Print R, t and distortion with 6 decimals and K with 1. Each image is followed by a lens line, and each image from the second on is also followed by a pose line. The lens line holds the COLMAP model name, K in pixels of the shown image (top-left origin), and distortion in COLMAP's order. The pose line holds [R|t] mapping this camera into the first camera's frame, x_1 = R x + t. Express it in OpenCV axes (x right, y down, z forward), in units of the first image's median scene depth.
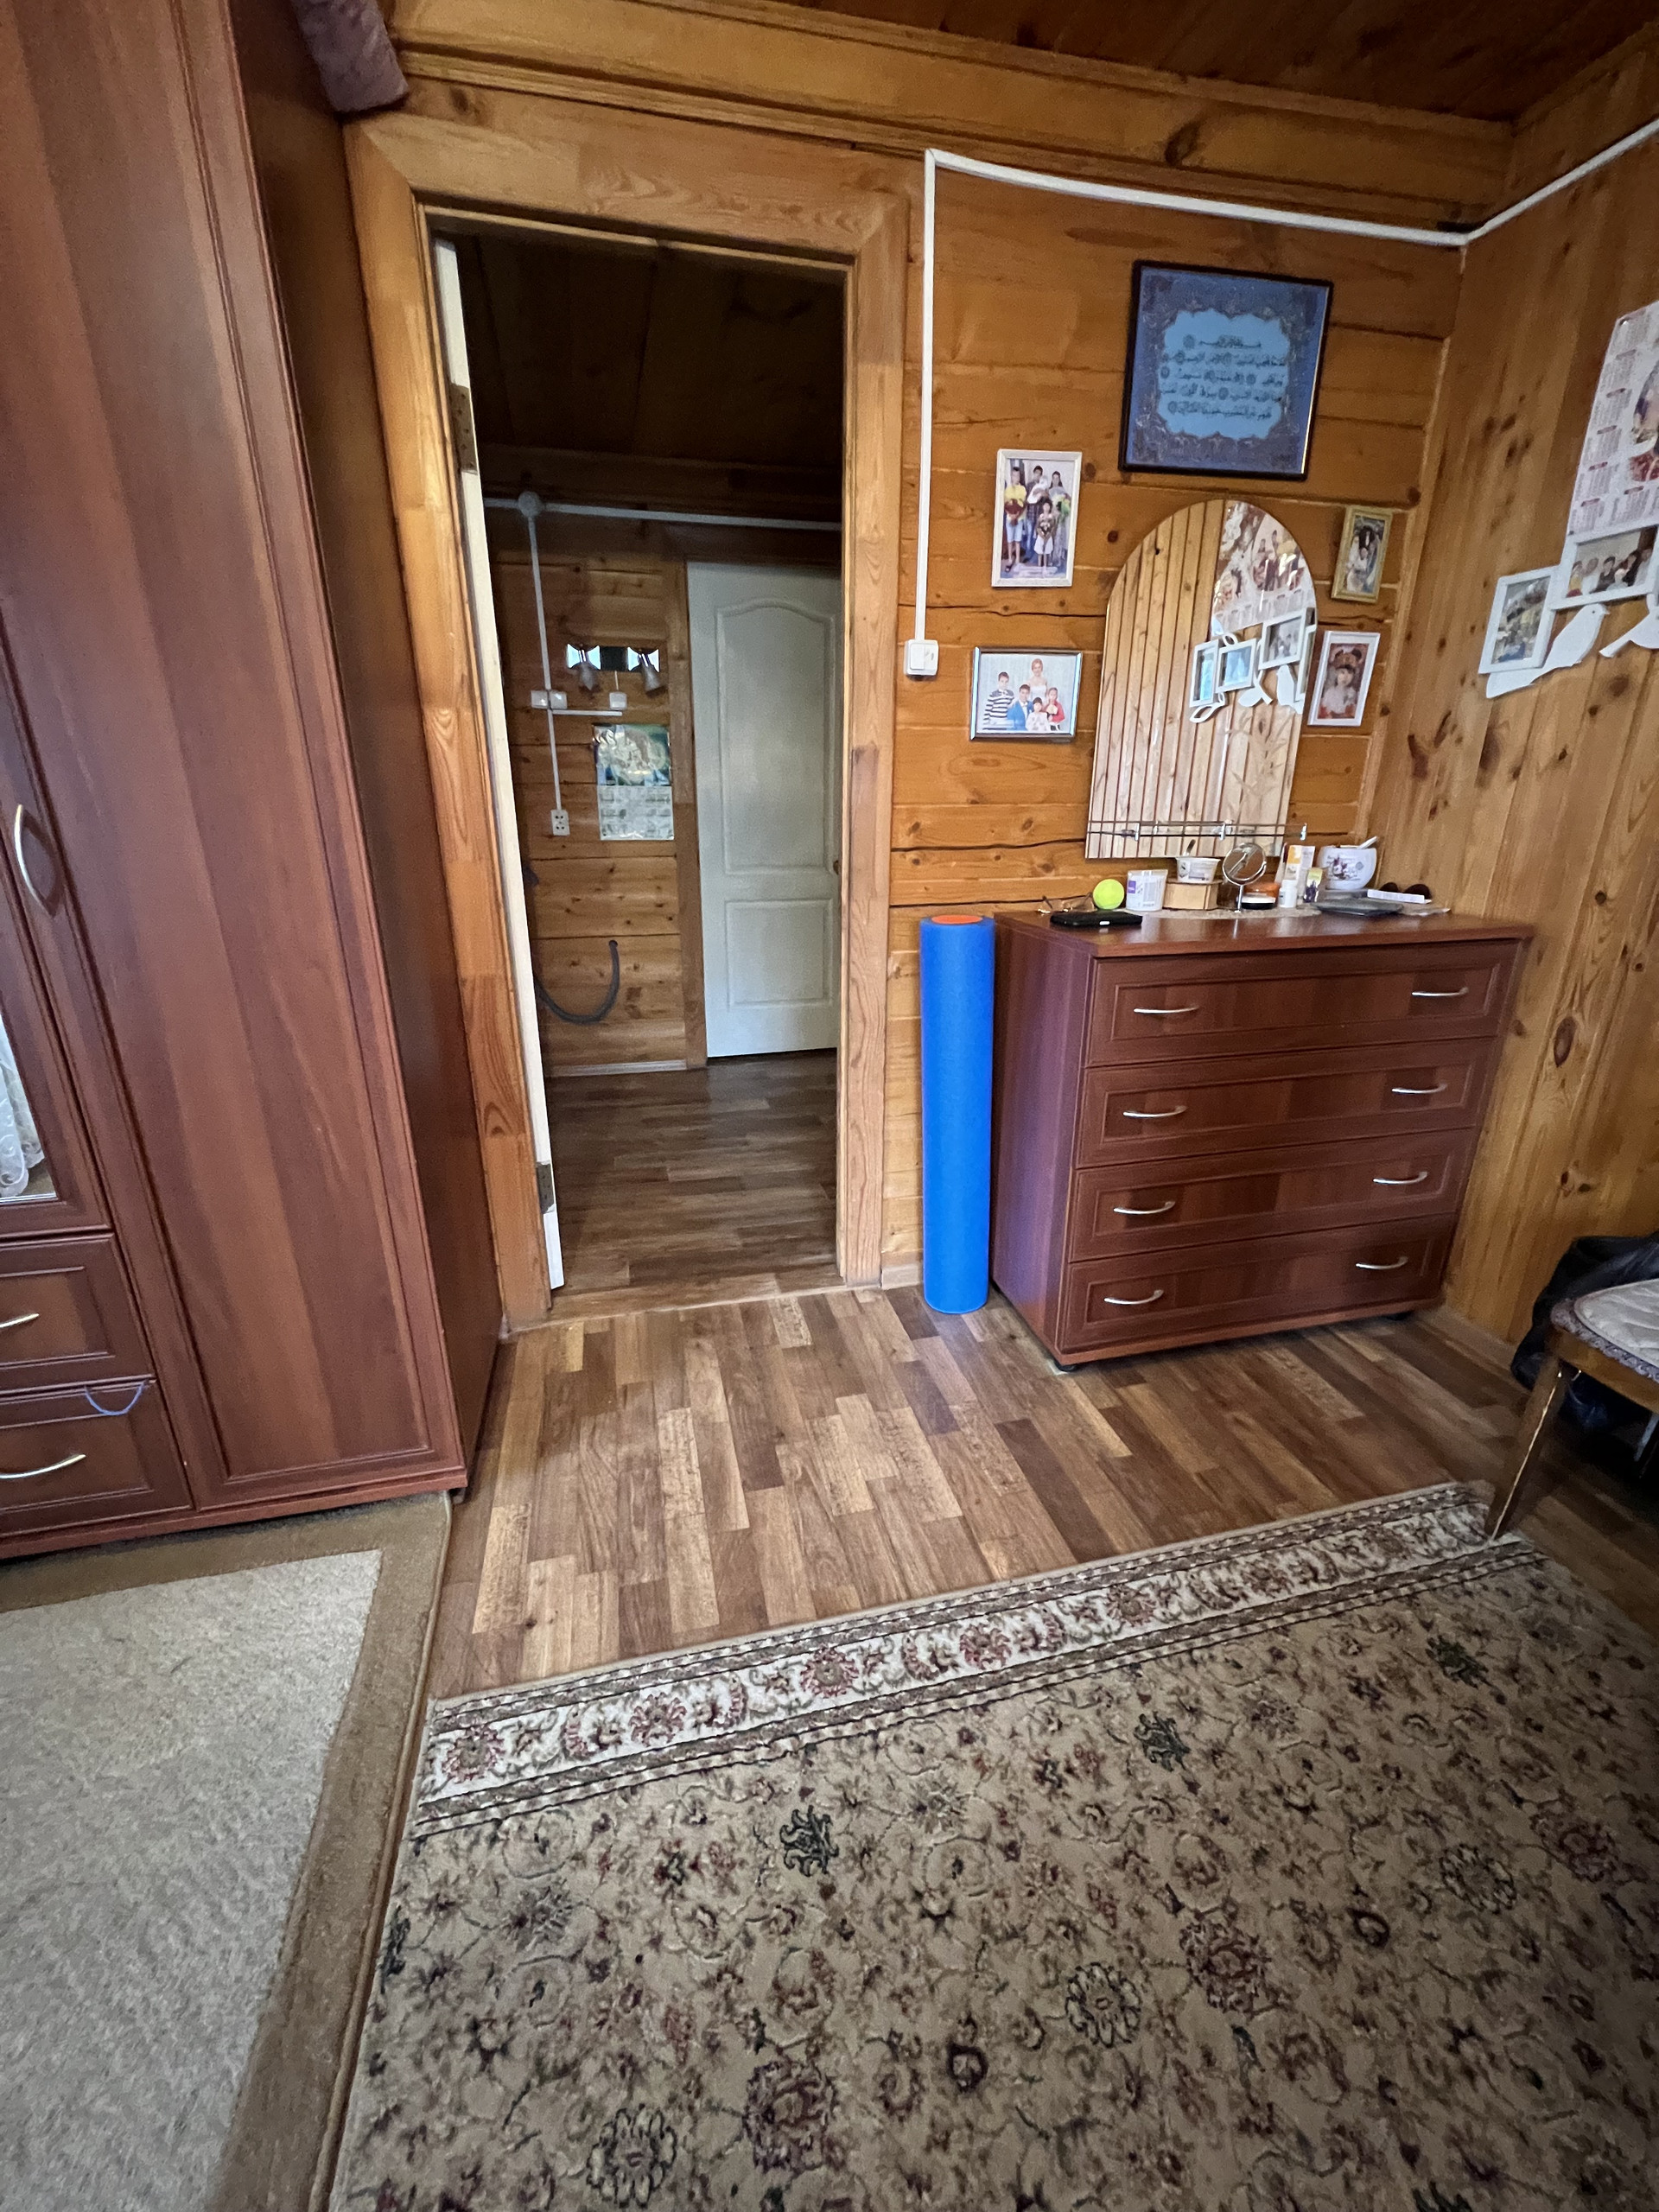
lens RADIAL K [[881.2, 0, 823.4], [0, 881.2, 1106.1], [0, 0, 1]] dist [-0.003286, 0.000839]
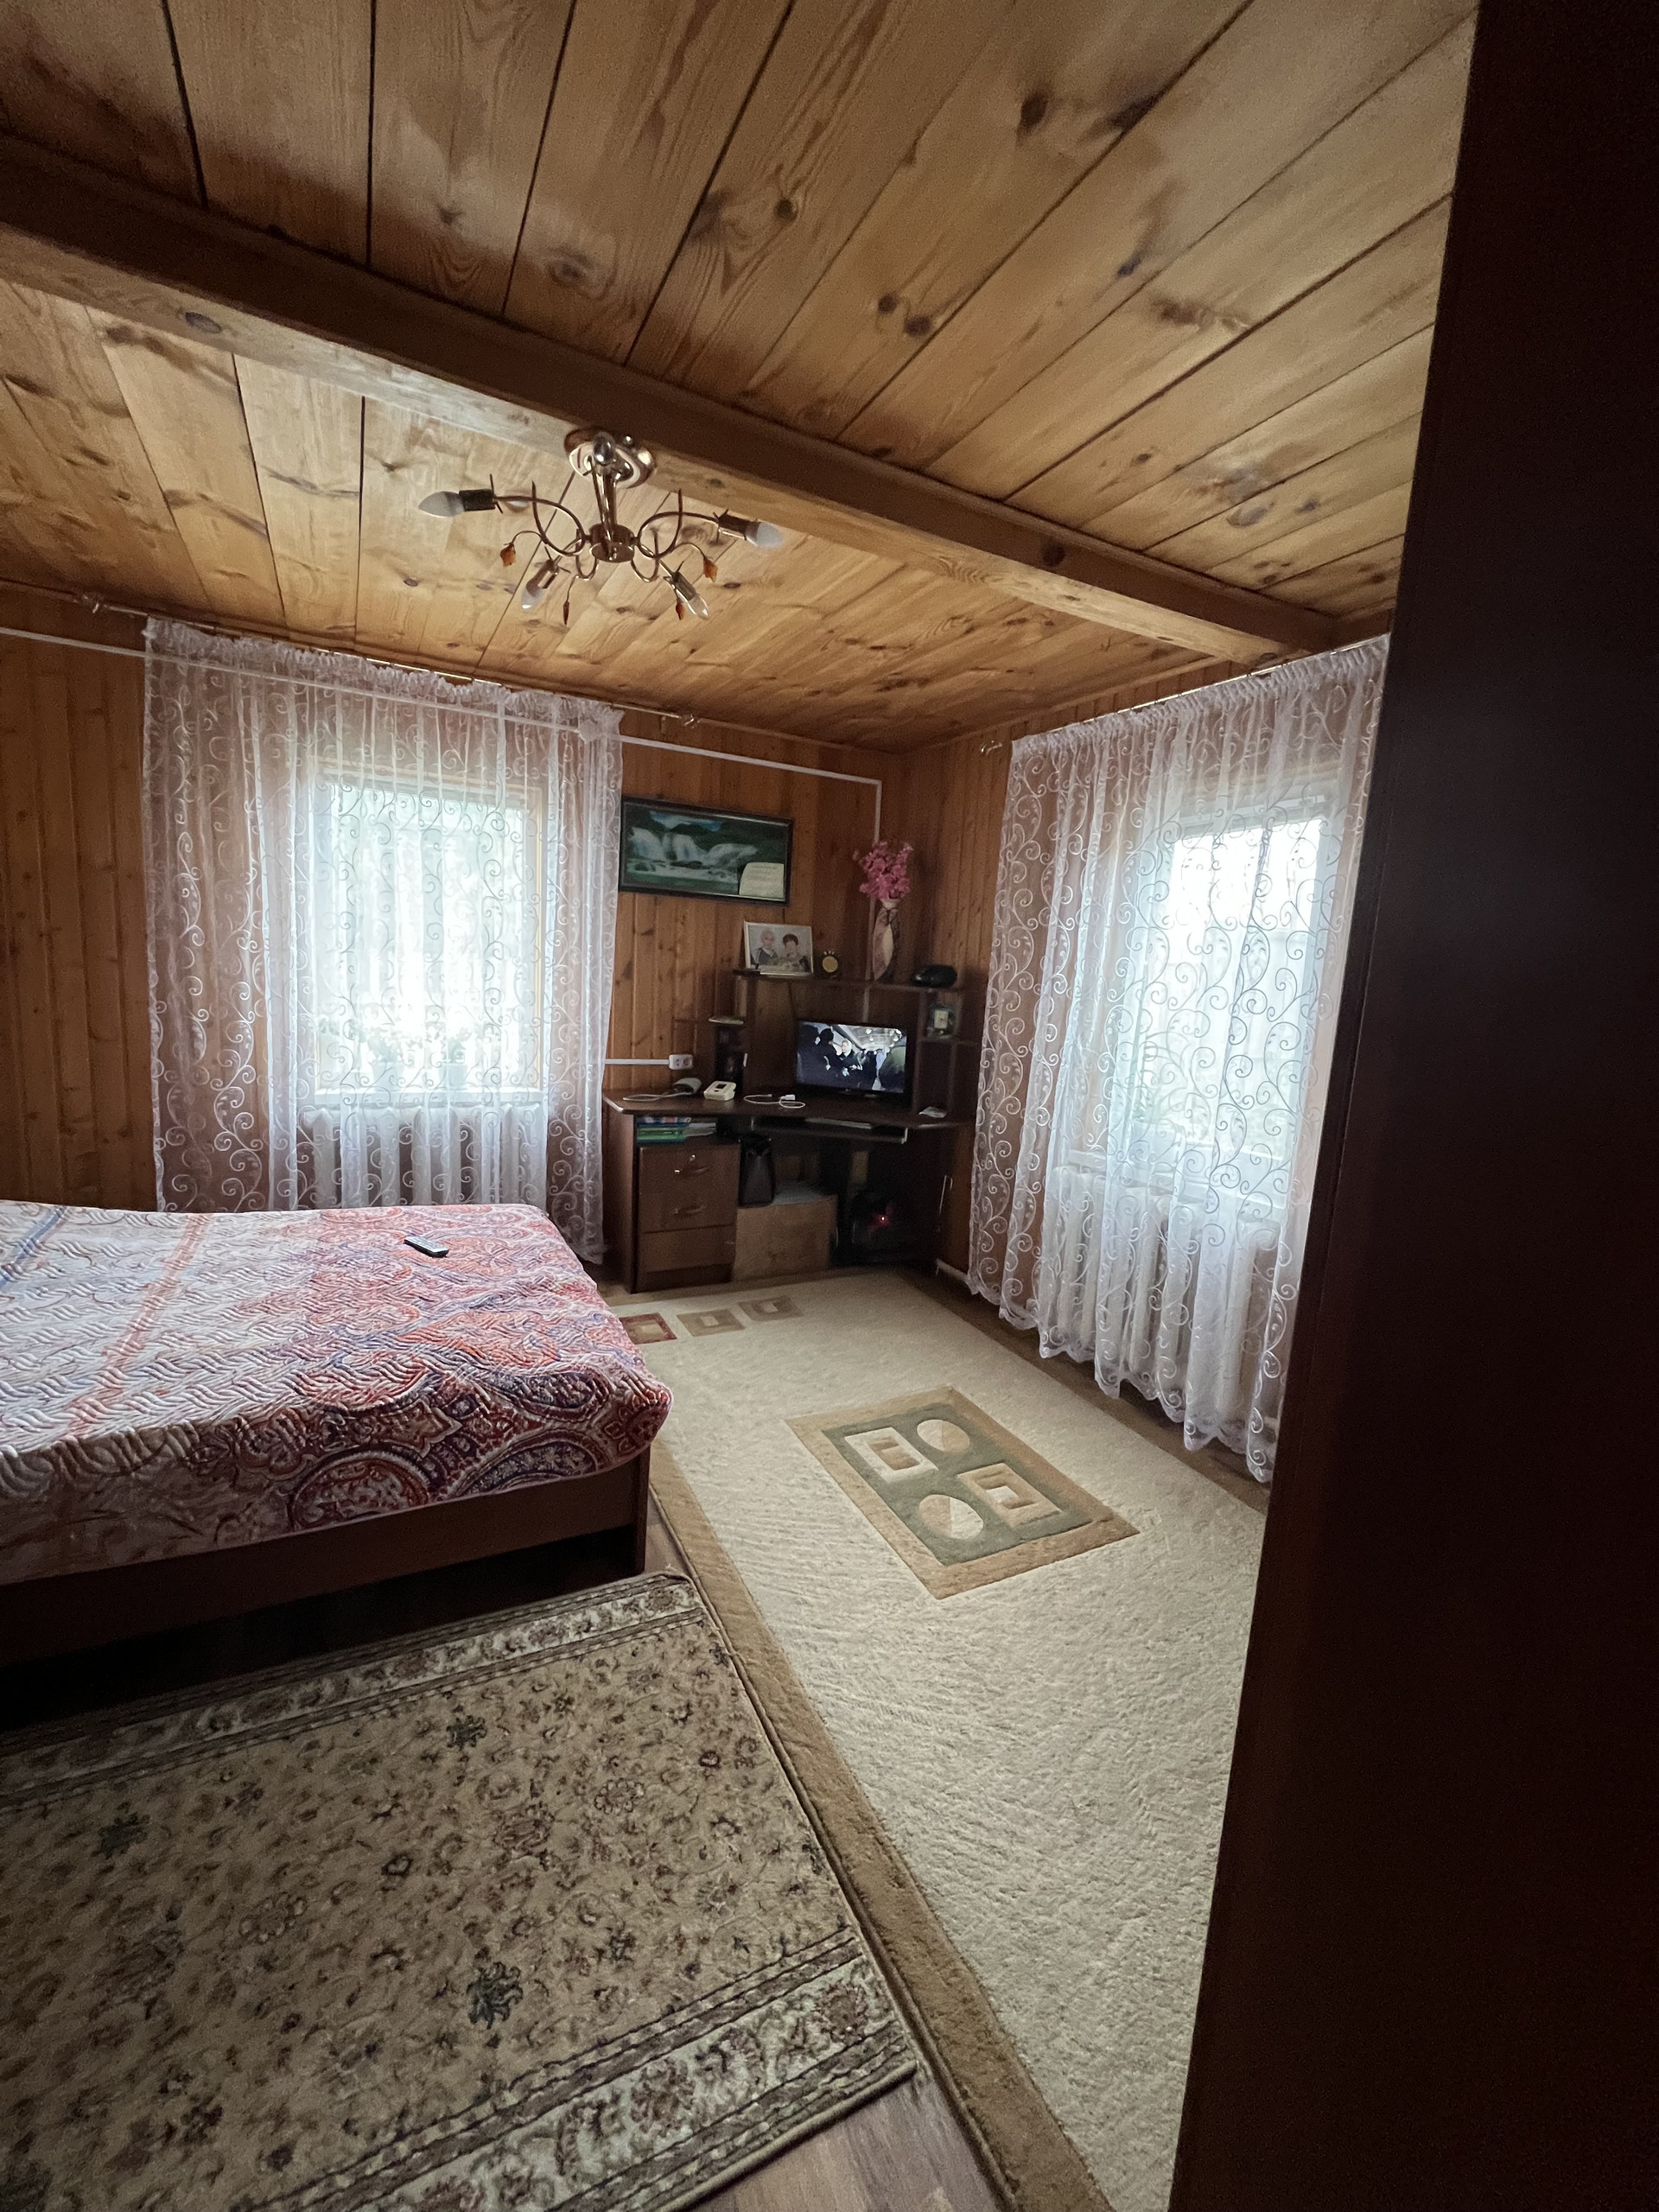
lens RADIAL K [[881.2, 0, 827.2], [0, 881.2, 1104.3], [0, 0, 1]] dist [-0.003286, 0.000839]
pose [[-0.971752, -0.025114, -0.234664, -0.123330], [-0.132744, 0.880289, 0.455488, -0.626040], [0.195133, 0.473772, -0.858757, 1.380771]]
